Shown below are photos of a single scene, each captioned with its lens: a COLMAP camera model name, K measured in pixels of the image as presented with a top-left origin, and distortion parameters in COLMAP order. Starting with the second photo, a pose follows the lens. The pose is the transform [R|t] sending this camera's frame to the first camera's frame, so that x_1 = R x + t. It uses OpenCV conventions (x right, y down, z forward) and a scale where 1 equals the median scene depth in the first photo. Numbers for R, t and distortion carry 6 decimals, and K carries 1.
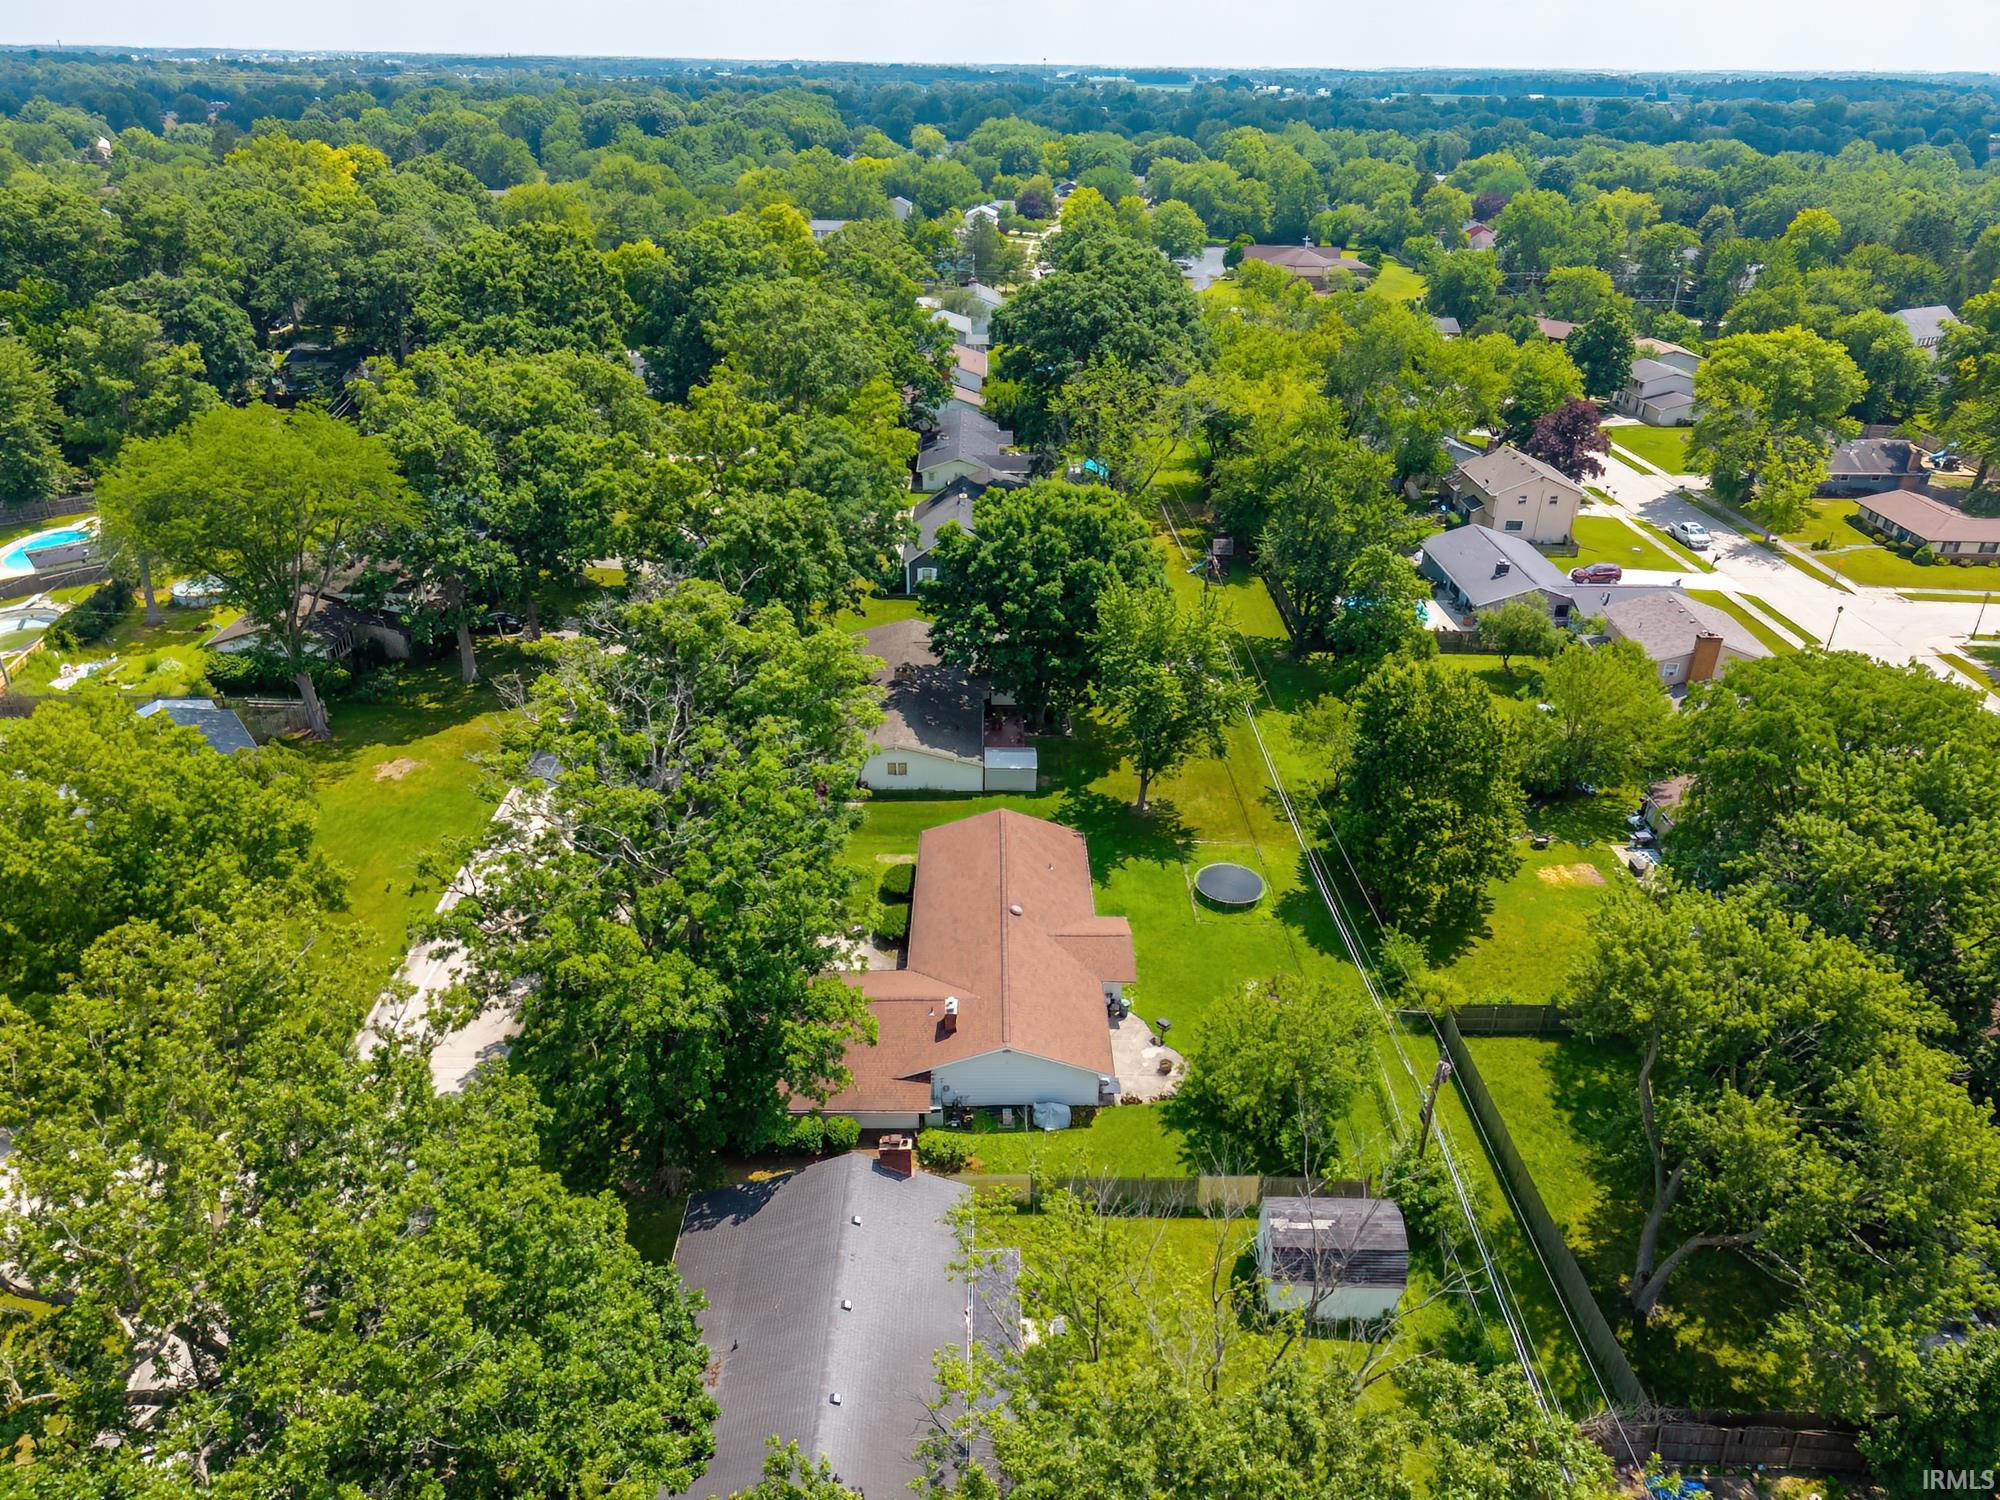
lens RADIAL K [[1339.0, 0, 998.2], [0, 1339.0, 739.4], [0, 0, 1]] dist [0.070392, -0.063214]
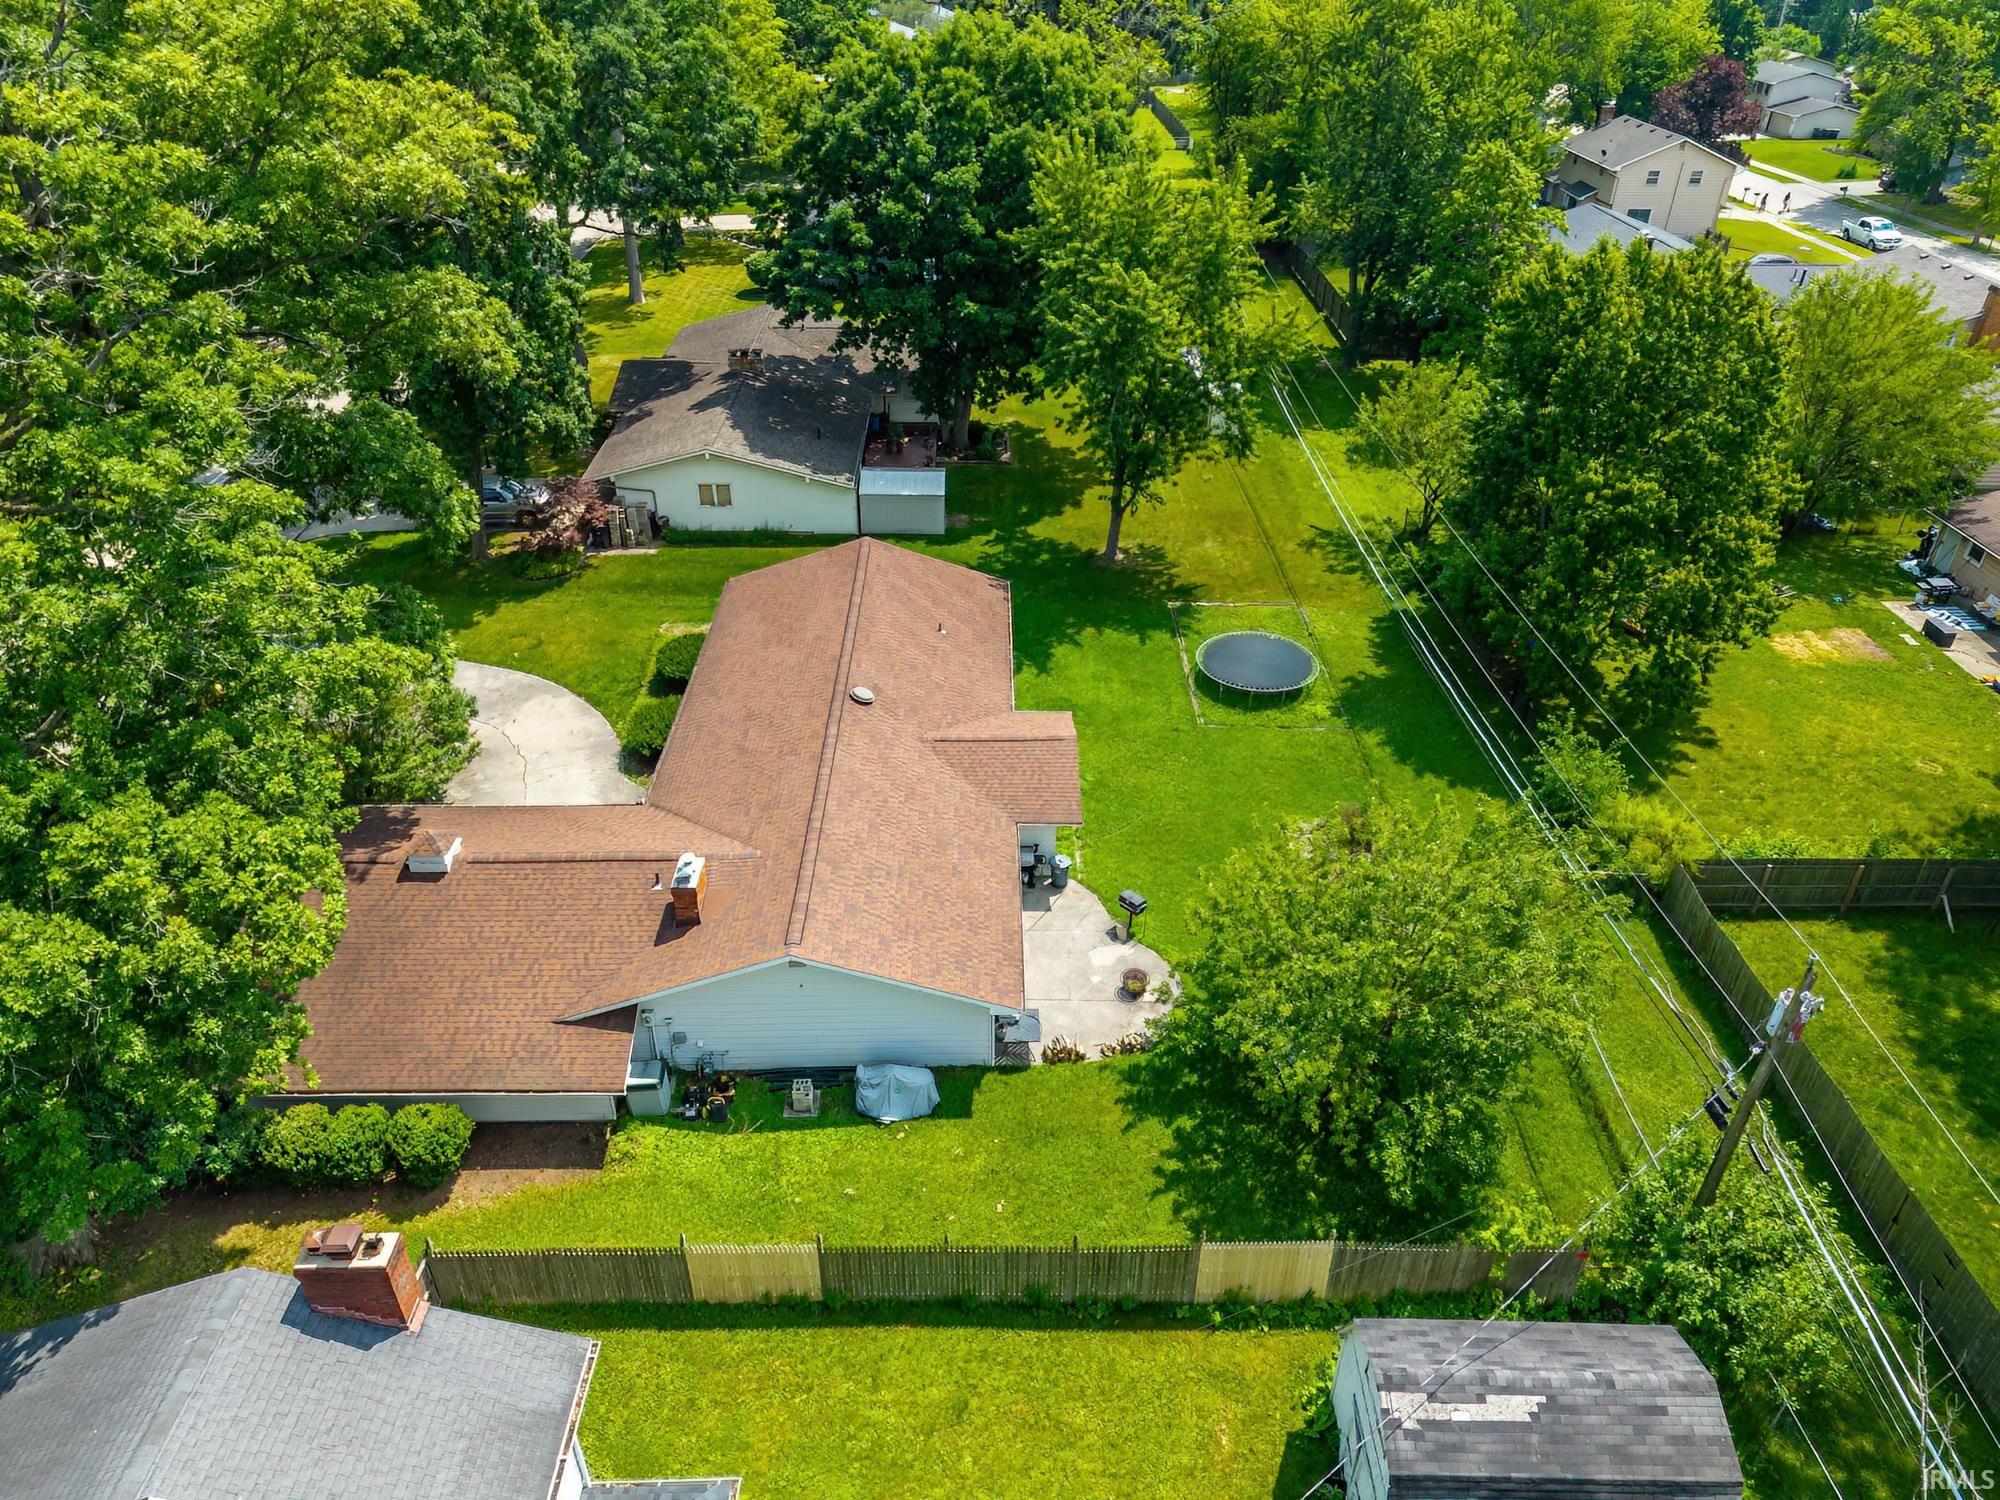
lens RADIAL K [[1304.1, 0, 1006.0], [0, 1304.1, 779.0], [0, 0, 1]] dist [0.077922, -0.065411]
pose [[0.999971, -0.007499, 0.001459, 0.065962], [0.007262, 0.992356, 0.123196, 0.091568], [-0.002371, -0.123182, 0.992381, 0.452719]]
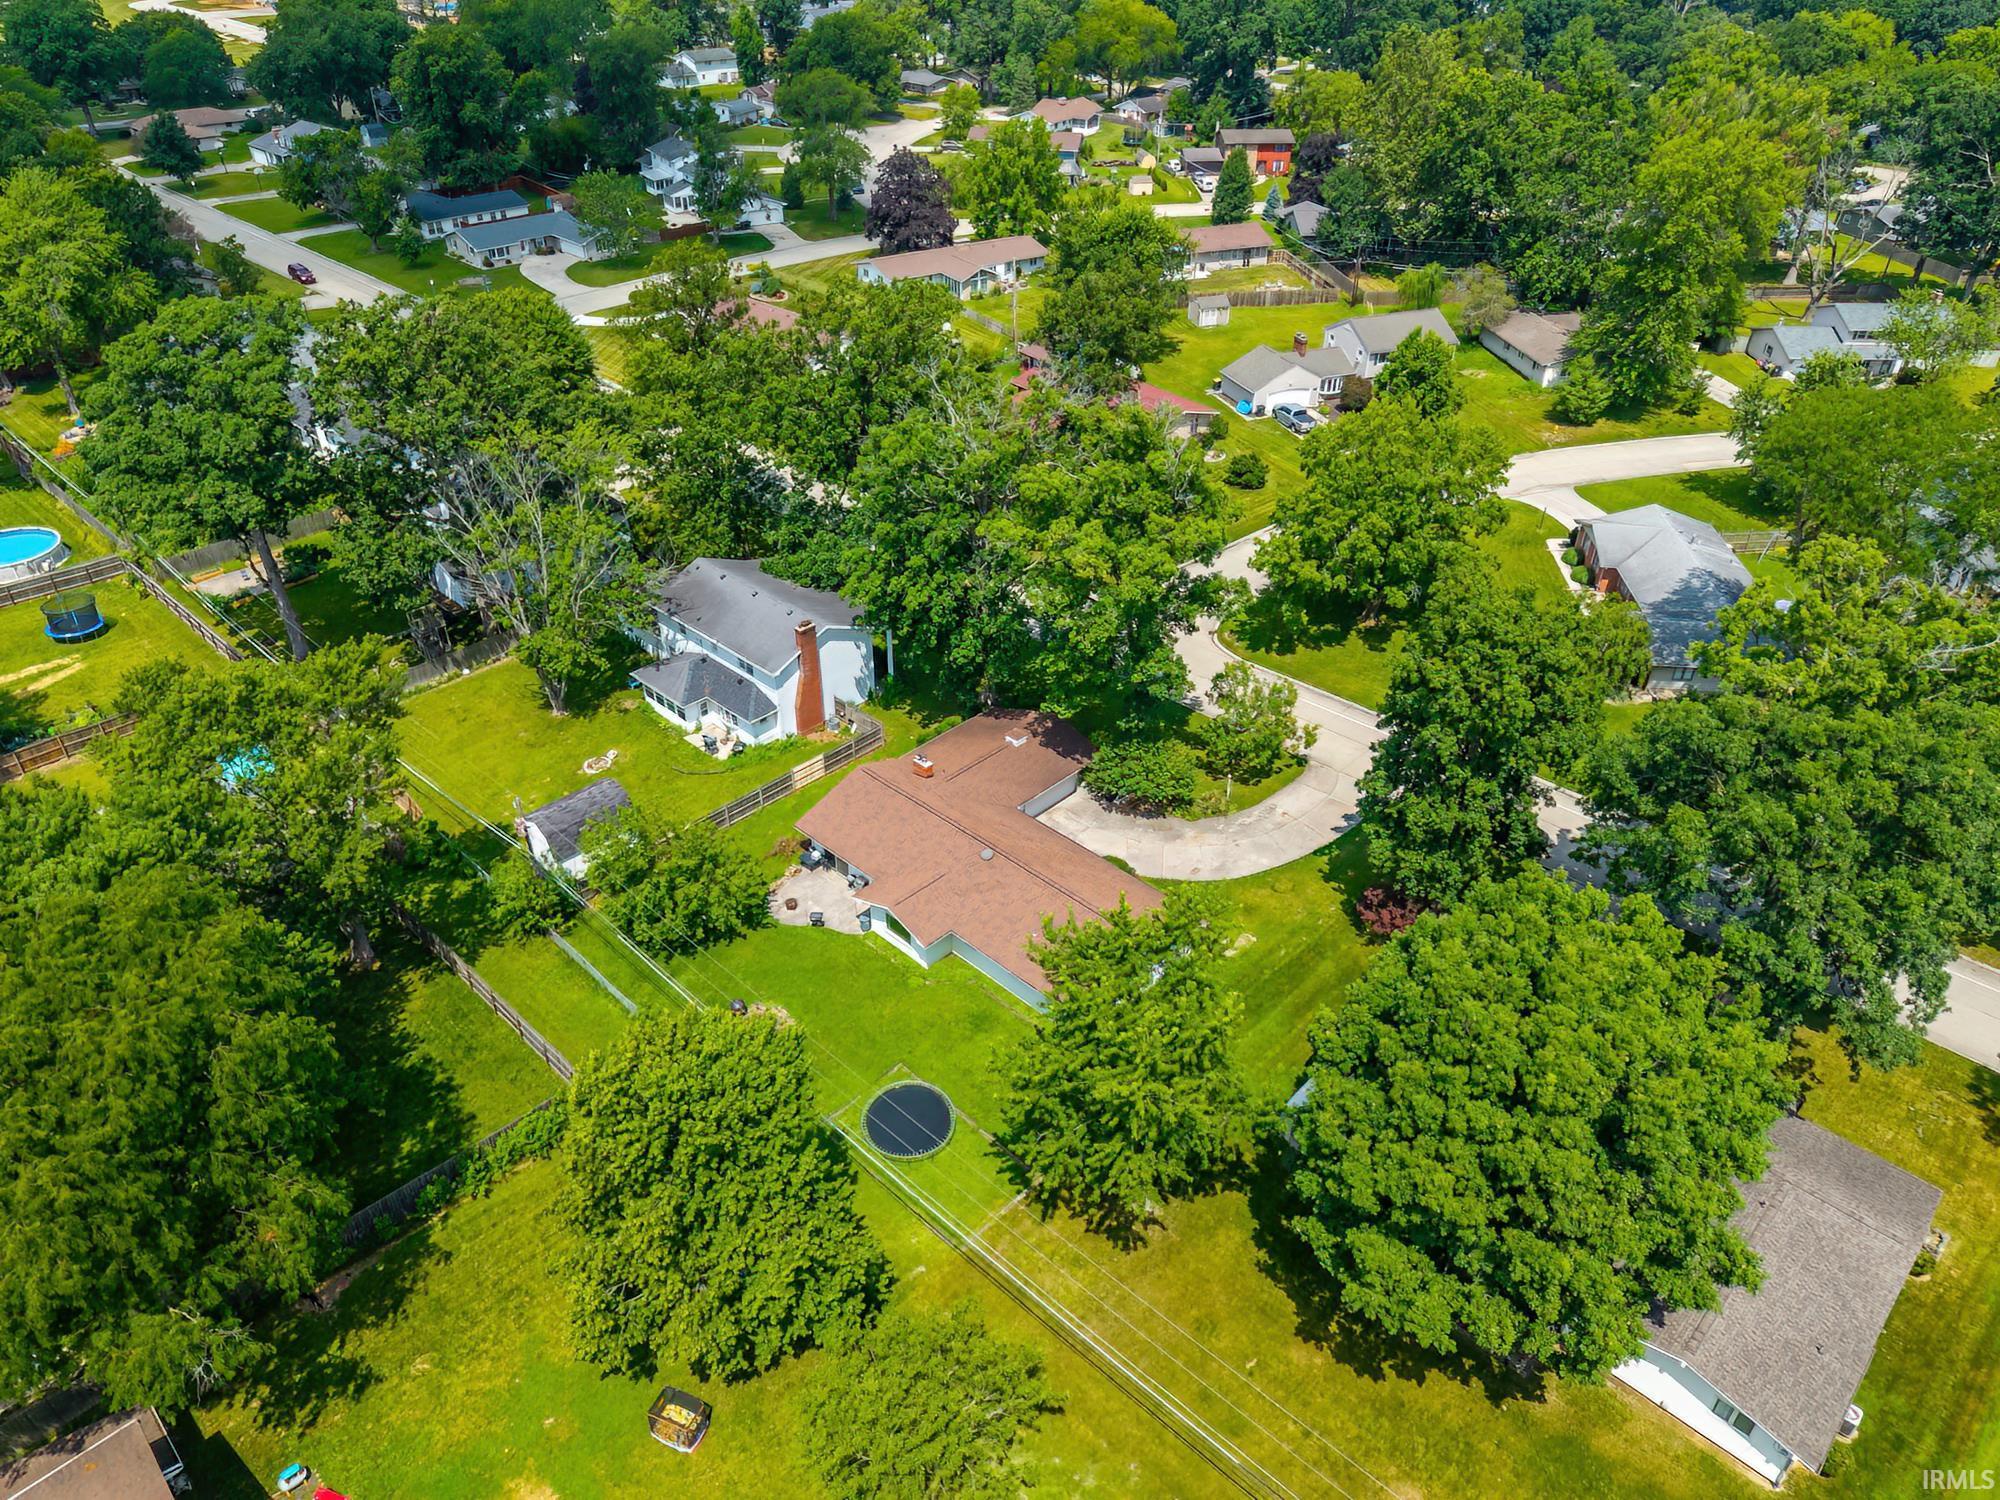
lens RADIAL K [[1341.3, 0, 1002.4], [0, 1341.3, 742.4], [0, 0, 1]] dist [0.074558, -0.063998]
pose [[-0.704479, 0.382678, -0.597718, 0.534724], [-0.332308, 0.566308, 0.754232, -0.634911], [0.627121, 0.729967, -0.271785, 1.143498]]
